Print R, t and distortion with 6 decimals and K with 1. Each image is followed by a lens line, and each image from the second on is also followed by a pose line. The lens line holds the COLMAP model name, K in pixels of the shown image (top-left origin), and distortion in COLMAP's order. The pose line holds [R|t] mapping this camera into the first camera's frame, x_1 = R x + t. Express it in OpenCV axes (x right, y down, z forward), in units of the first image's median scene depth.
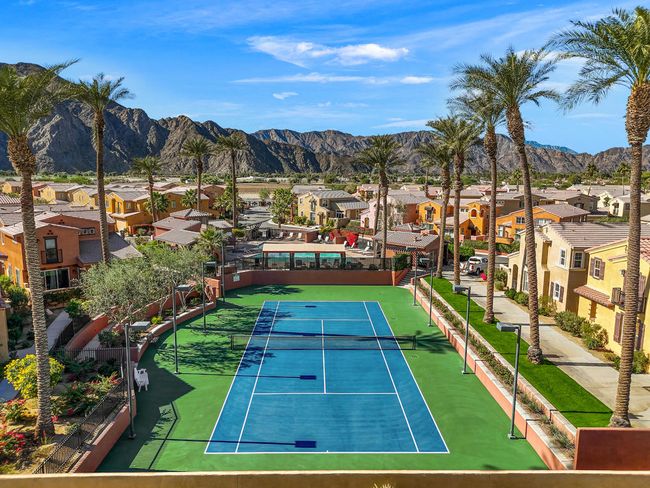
lens RADIAL K [[449.0, 0, 326.1], [0, 449.0, 244.3], [0, 0, 1]] dist [0.011465, -0.012302]
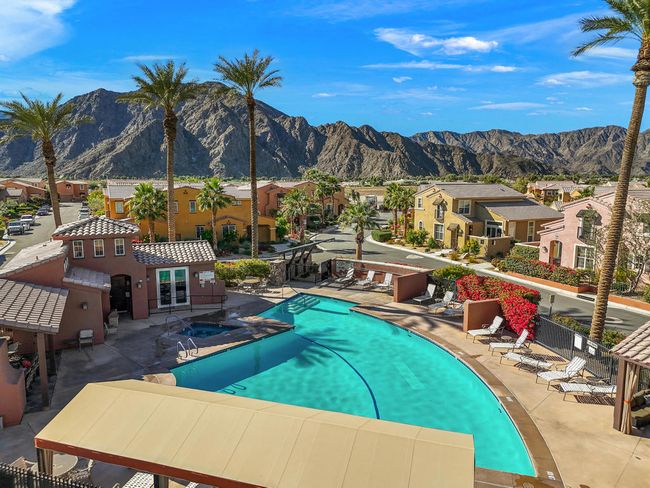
lens RADIAL K [[449.0, 0, 321.0], [0, 449.0, 242.8], [0, 0, 1]] dist [0.011465, -0.012302]
pose [[0.938155, 0.039891, -0.343909, 0.023026], [-0.044476, 0.998996, -0.005451, -0.039483], [0.343346, 0.020409, 0.938987, 0.449364]]
